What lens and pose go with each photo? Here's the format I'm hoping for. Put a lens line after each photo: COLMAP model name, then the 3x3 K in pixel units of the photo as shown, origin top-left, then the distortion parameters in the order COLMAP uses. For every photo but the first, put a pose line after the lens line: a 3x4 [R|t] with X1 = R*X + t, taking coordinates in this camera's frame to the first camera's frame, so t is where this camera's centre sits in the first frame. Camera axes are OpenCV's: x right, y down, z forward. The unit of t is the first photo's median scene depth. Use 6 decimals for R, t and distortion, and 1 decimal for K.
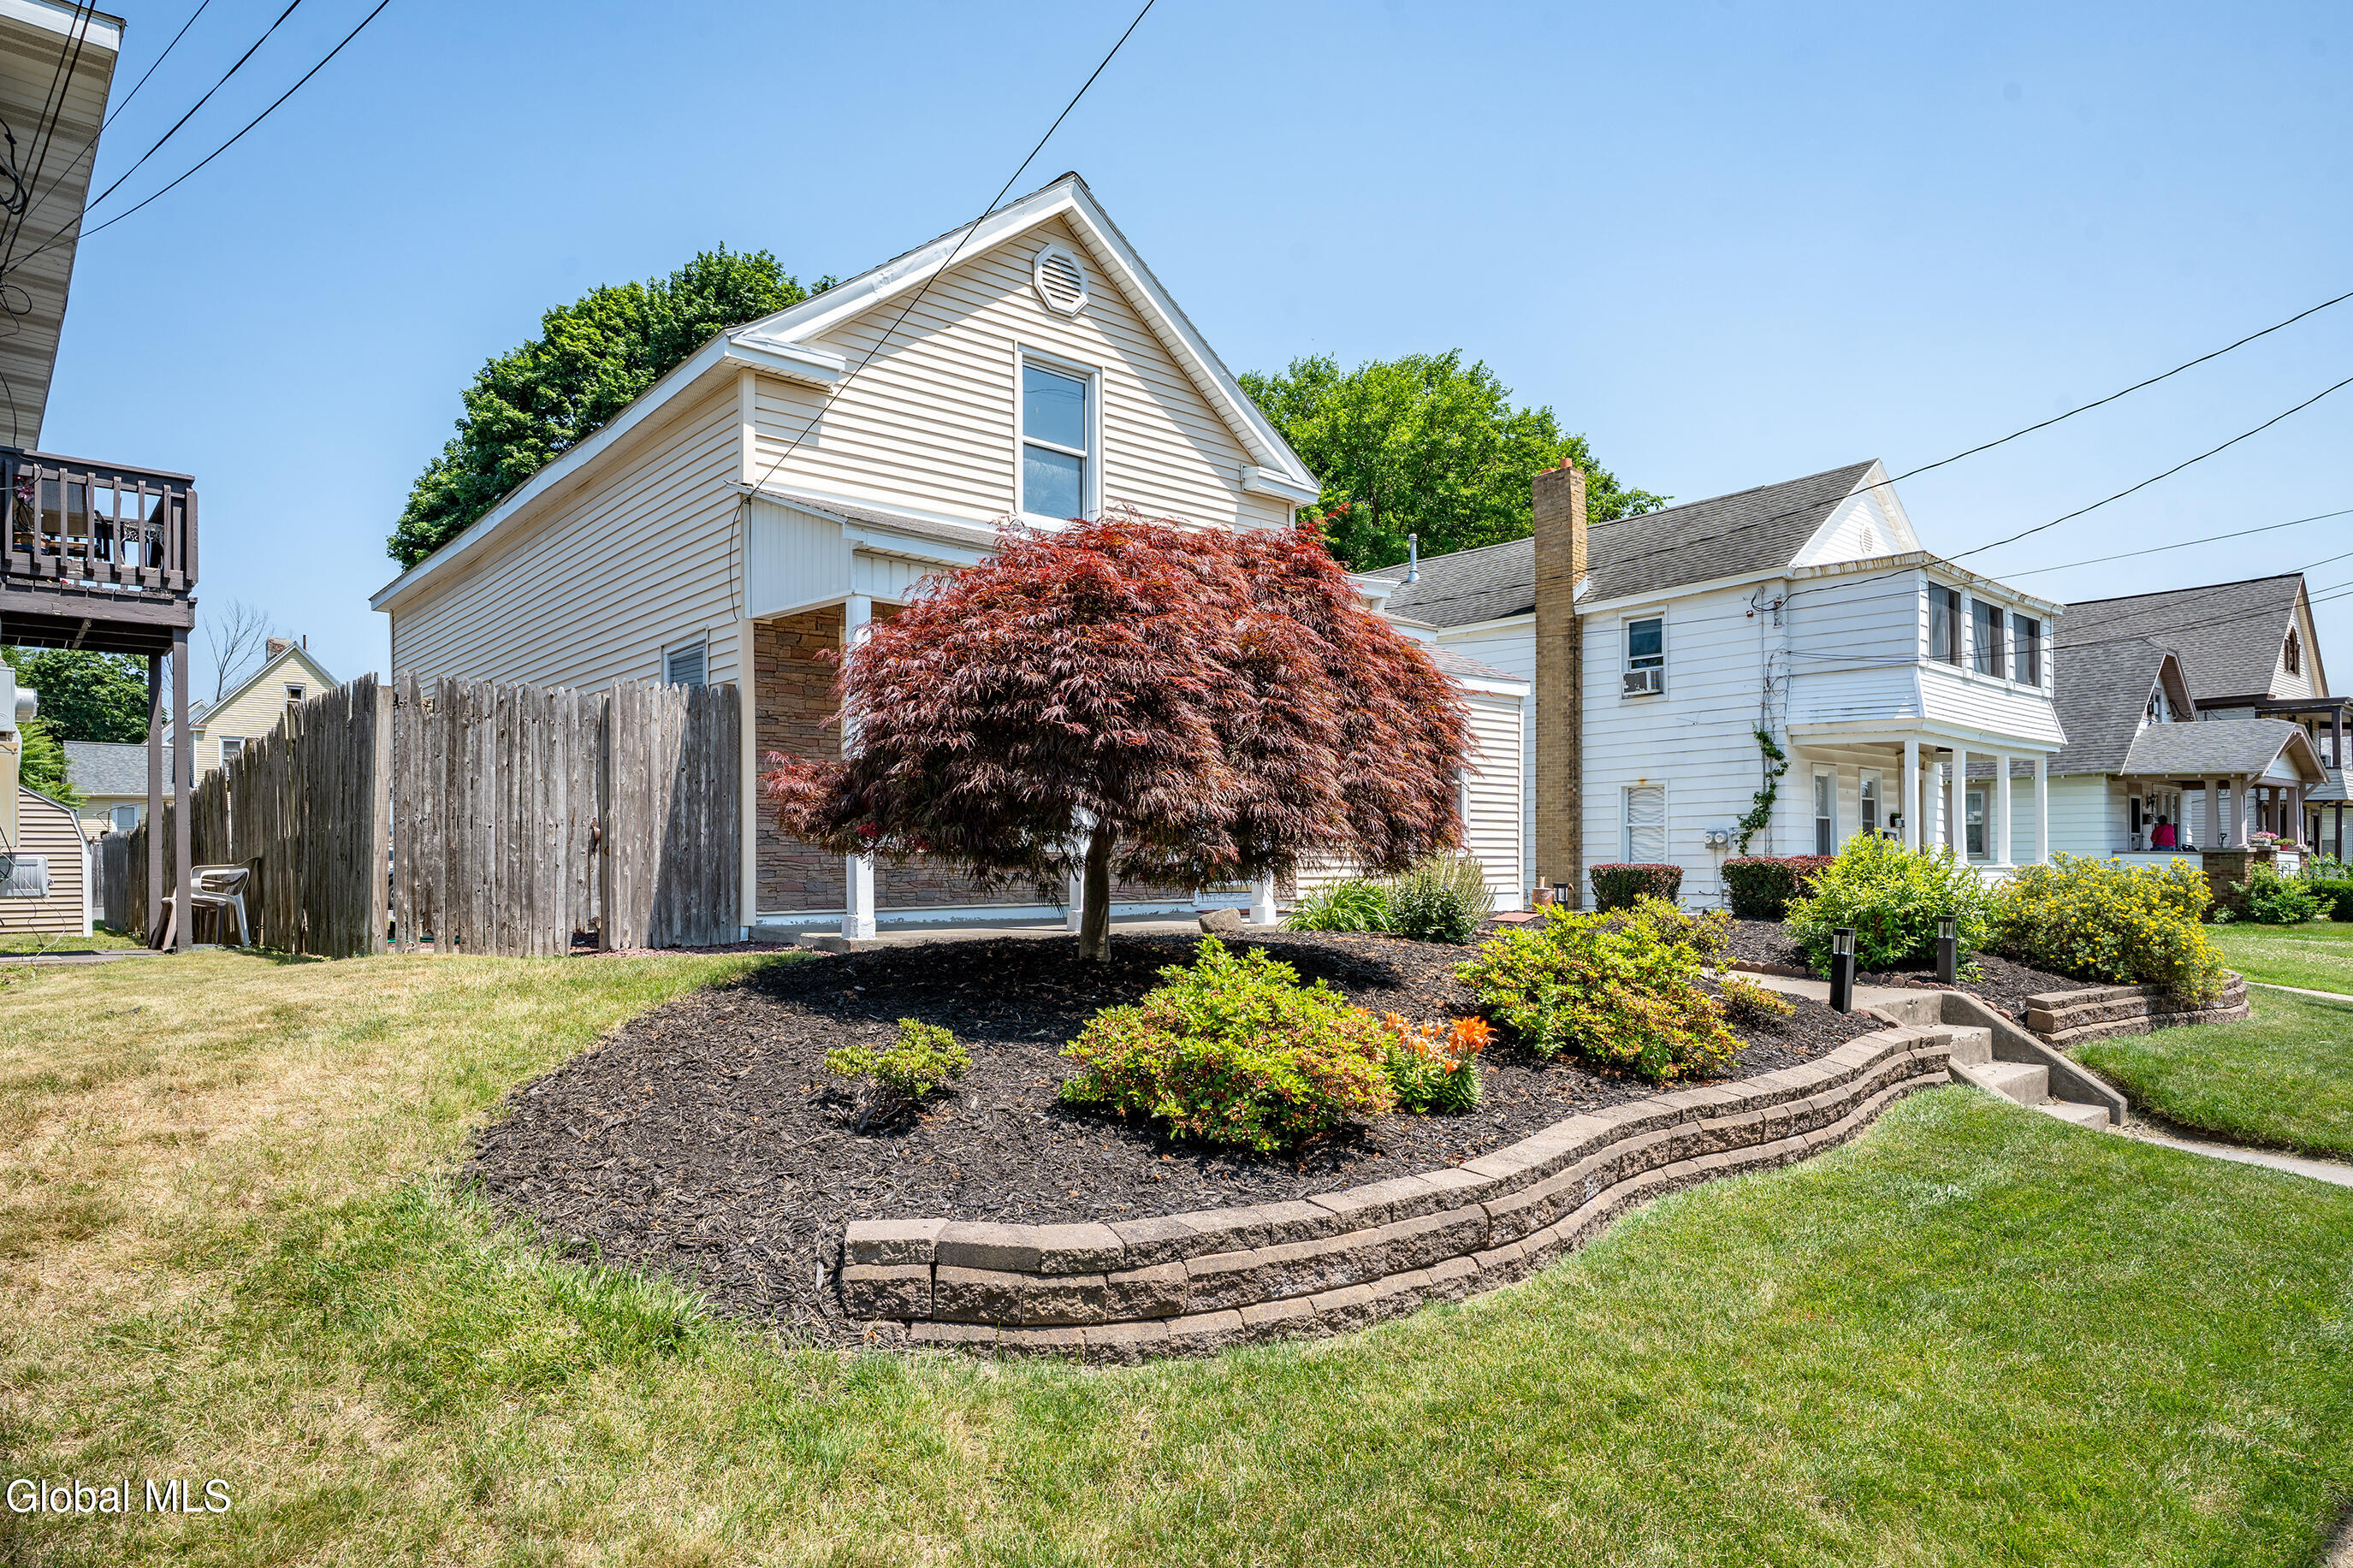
lens RADIAL K [[1342.0, 0, 1153.8], [0, 1342.0, 837.3], [0, 0, 1]] dist [-0.021729, 0.009796]
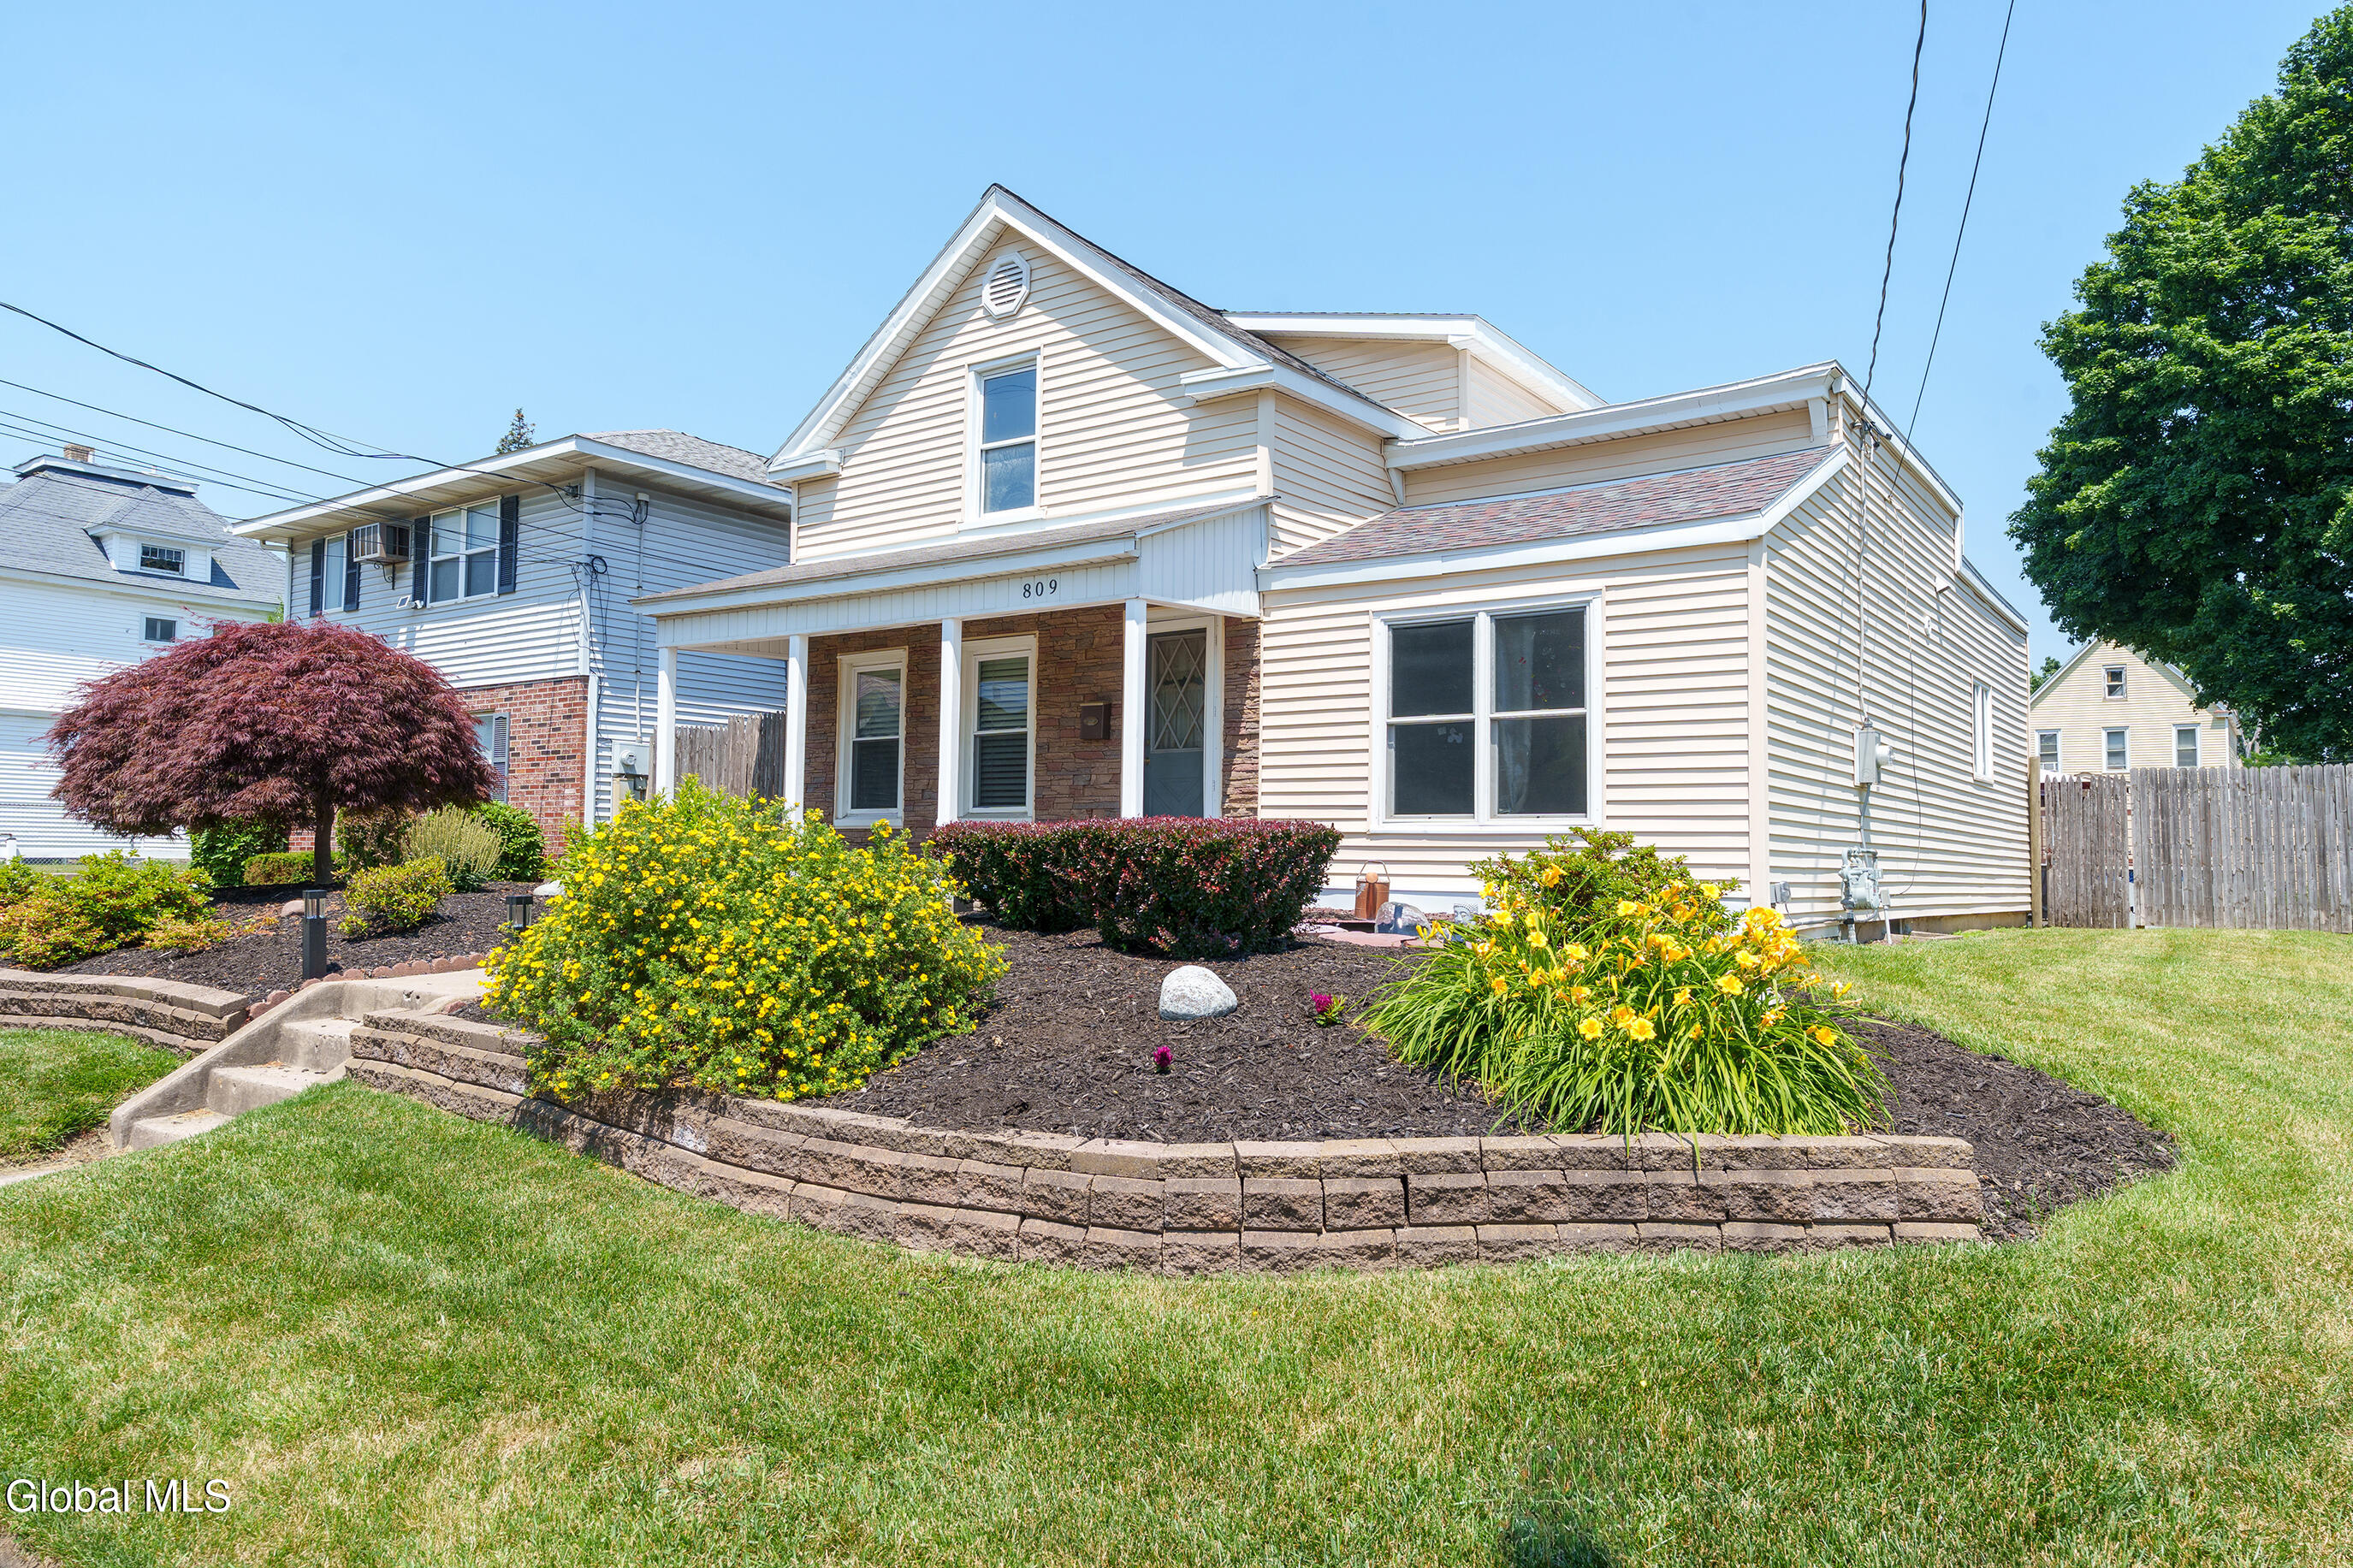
lens RADIAL K [[1518.0, 0, 1221.5], [0, 1518.0, 763.6], [0, 0, 1]] dist [-0.001529, 0.001423]
pose [[0.251592, -0.052799, -0.966392, 0.993390], [0.004366, 0.998563, -0.053420, 0.021691], [0.967823, 0.009221, 0.251461, 0.777011]]
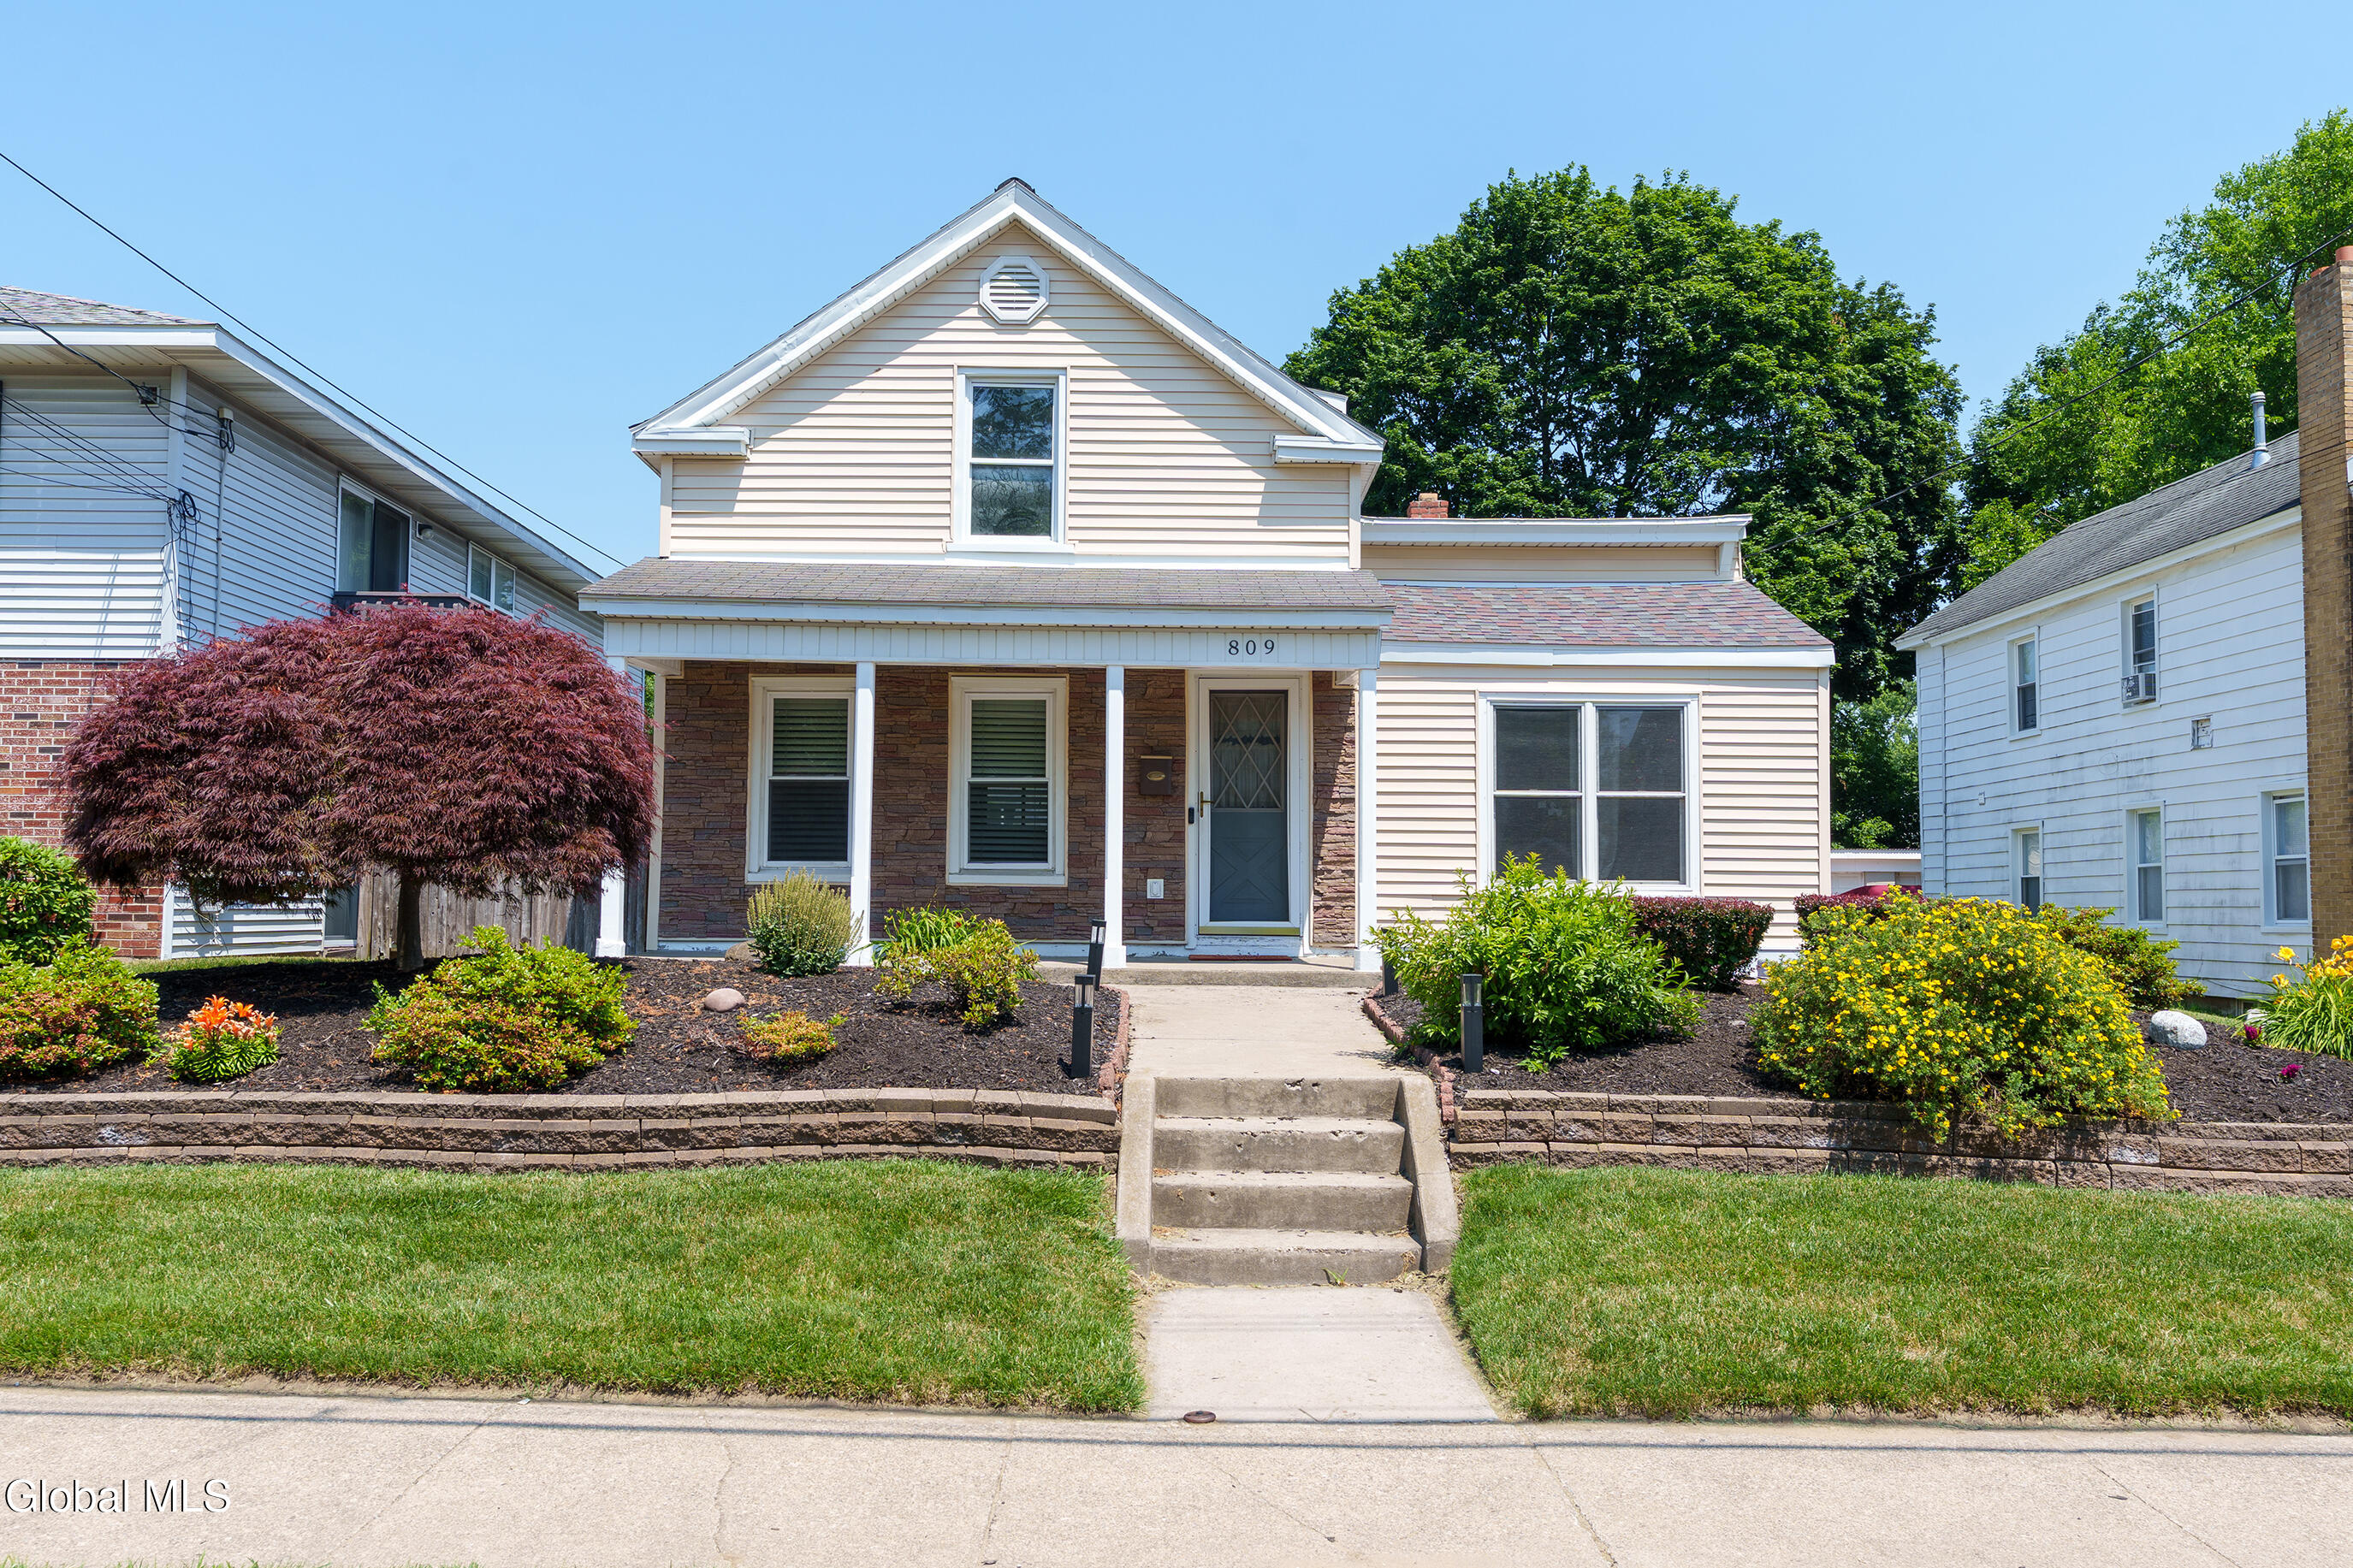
lens RADIAL K [[1754.1, 0, 1174.4], [0, 1754.1, 777.9], [0, 0, 1]] dist [0.001193, 0.000063]
pose [[0.768152, -0.035202, -0.639299, 0.726973], [-0.000662, 0.998443, -0.055774, 0.003185], [0.640267, 0.043266, 0.766933, 0.110383]]
